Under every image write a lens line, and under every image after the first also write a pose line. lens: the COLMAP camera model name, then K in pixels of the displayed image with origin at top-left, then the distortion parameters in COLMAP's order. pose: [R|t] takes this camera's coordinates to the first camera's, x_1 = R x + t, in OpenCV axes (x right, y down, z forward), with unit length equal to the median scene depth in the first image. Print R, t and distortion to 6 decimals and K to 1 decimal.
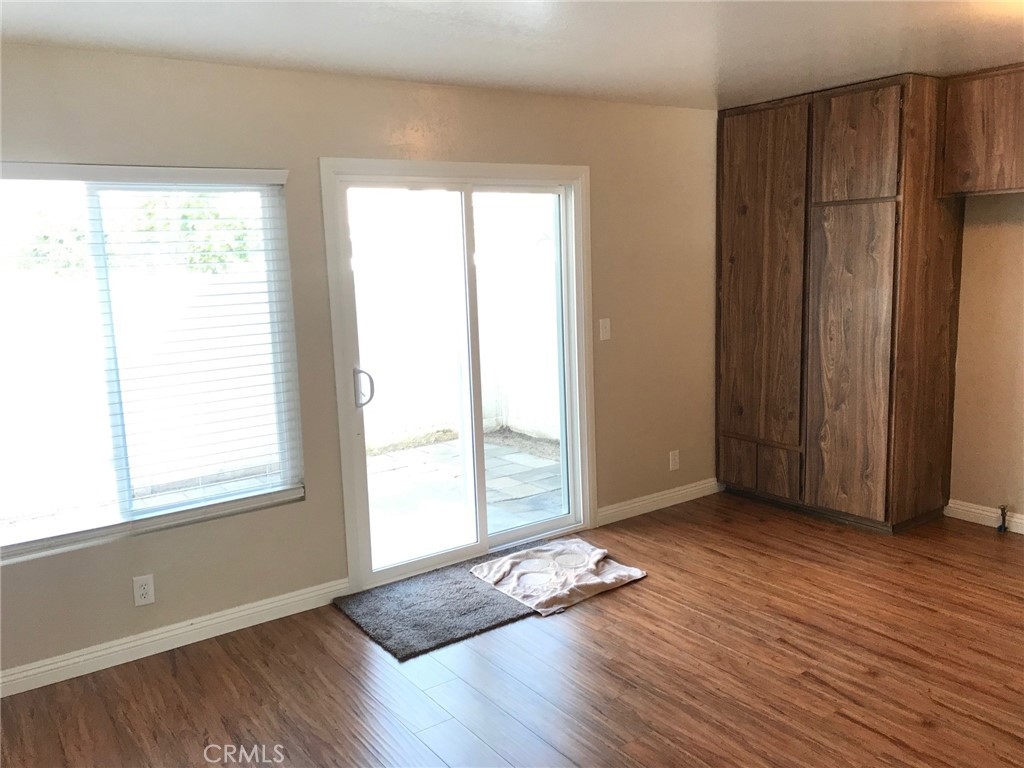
lens RADIAL K [[846.4, 0, 512.9], [0, 846.4, 385.1], [0, 0, 1]] dist [0.010194, 0.005218]
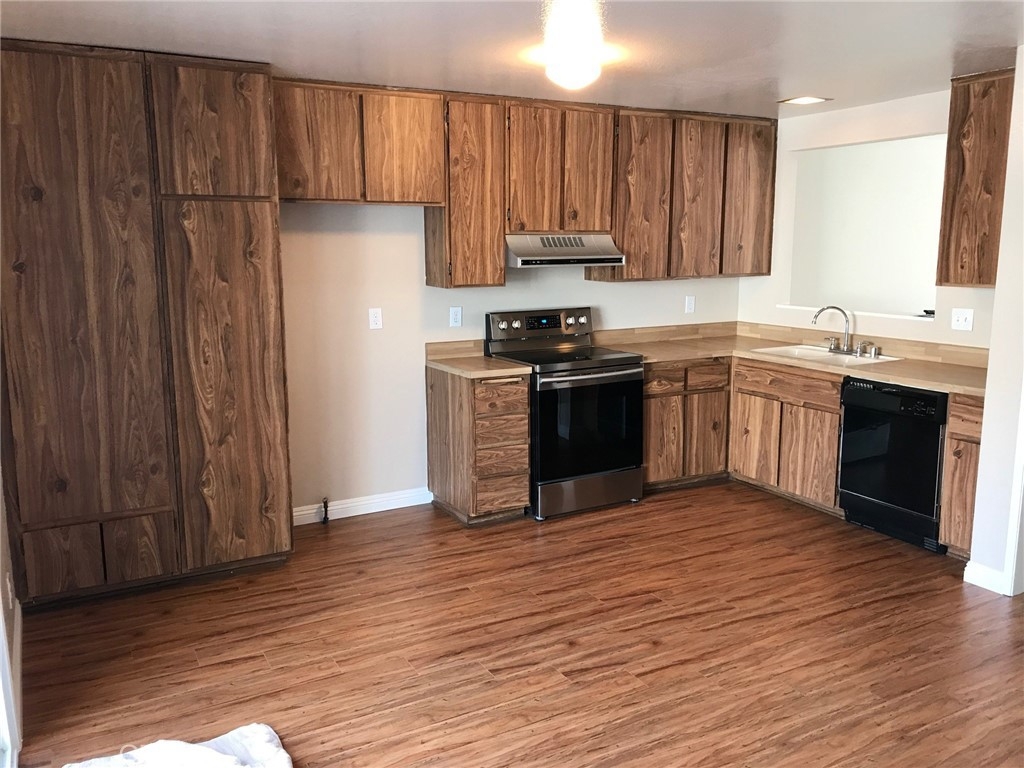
lens RADIAL K [[846.4, 0, 510.6], [0, 846.4, 380.9], [0, 0, 1]] dist [0.010194, 0.005218]
pose [[0.099245, -0.131308, 0.986361, -0.442857], [0.155236, 0.981161, 0.114997, -0.091663], [-0.982880, 0.141706, 0.117759, 0.659183]]
